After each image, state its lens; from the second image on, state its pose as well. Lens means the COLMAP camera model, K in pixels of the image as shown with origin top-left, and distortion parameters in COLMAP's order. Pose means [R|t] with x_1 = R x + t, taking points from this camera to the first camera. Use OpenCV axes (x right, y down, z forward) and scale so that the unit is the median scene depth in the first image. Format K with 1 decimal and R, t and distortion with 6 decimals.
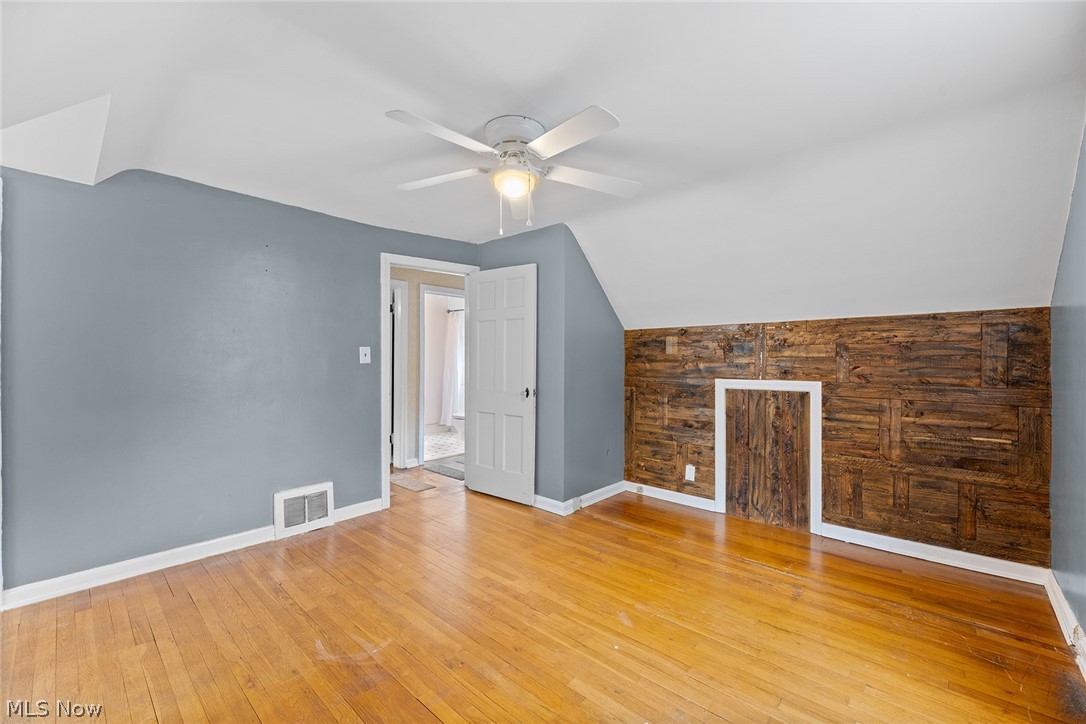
lens RADIAL K [[440.7, 0, 543.0], [0, 440.7, 362.0], [0, 0, 1]] dist [0.003313, -0.000535]
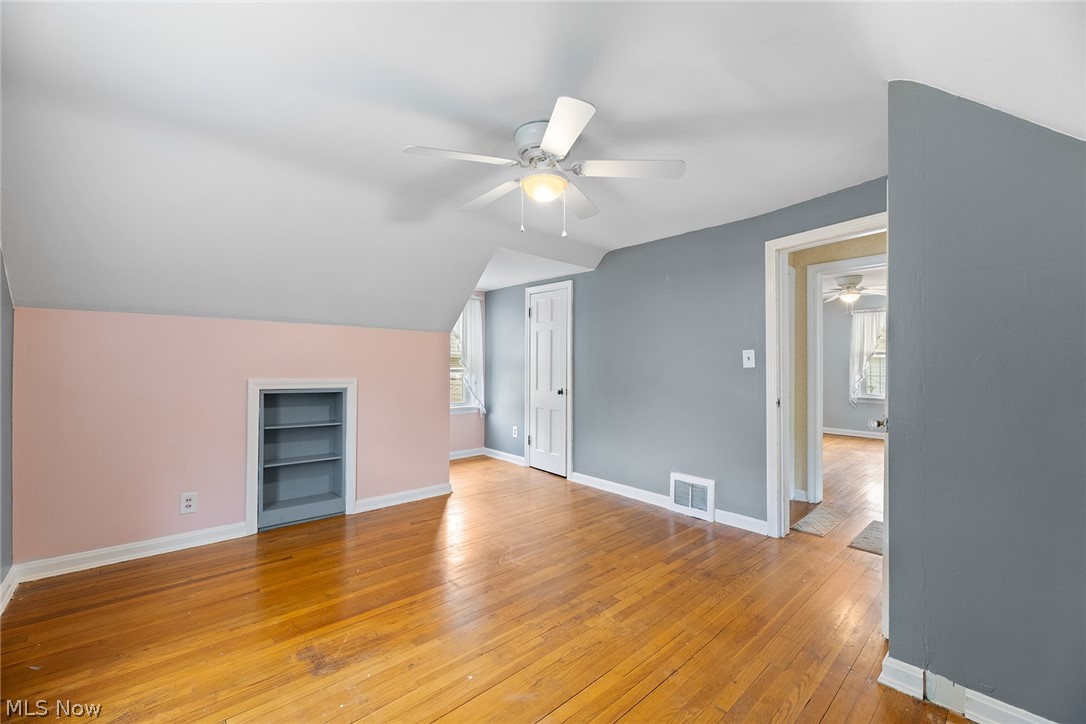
lens RADIAL K [[440.7, 0, 543.0], [0, 440.7, 362.0], [0, 0, 1]] dist [0.003313, -0.000535]
pose [[-0.116451, -0.010431, -0.993142, 0.753592], [-0.006894, 0.999929, -0.009694, 0.004356], [0.993173, 0.005717, -0.116515, 0.892213]]
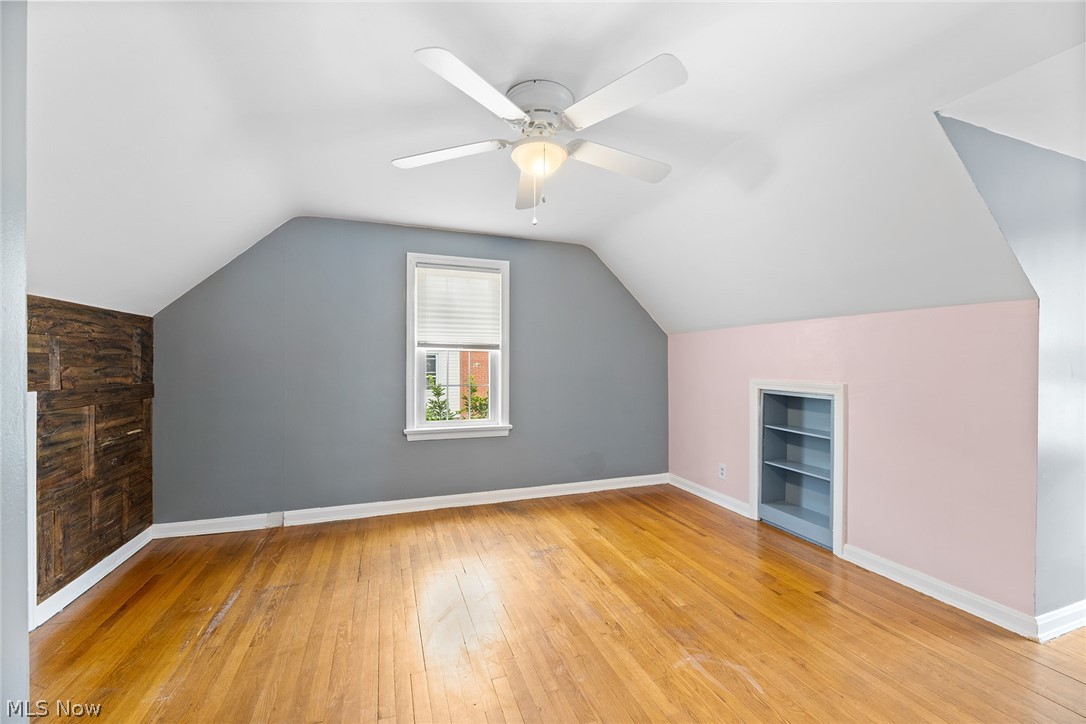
lens RADIAL K [[440.7, 0, 543.0], [0, 440.7, 362.0], [0, 0, 1]] dist [0.003313, -0.000535]
pose [[-0.880561, -0.004754, 0.473908, -0.393042], [-0.004605, 0.999988, 0.001474, -0.003971], [-0.473910, -0.000885, -0.880573, 1.420960]]
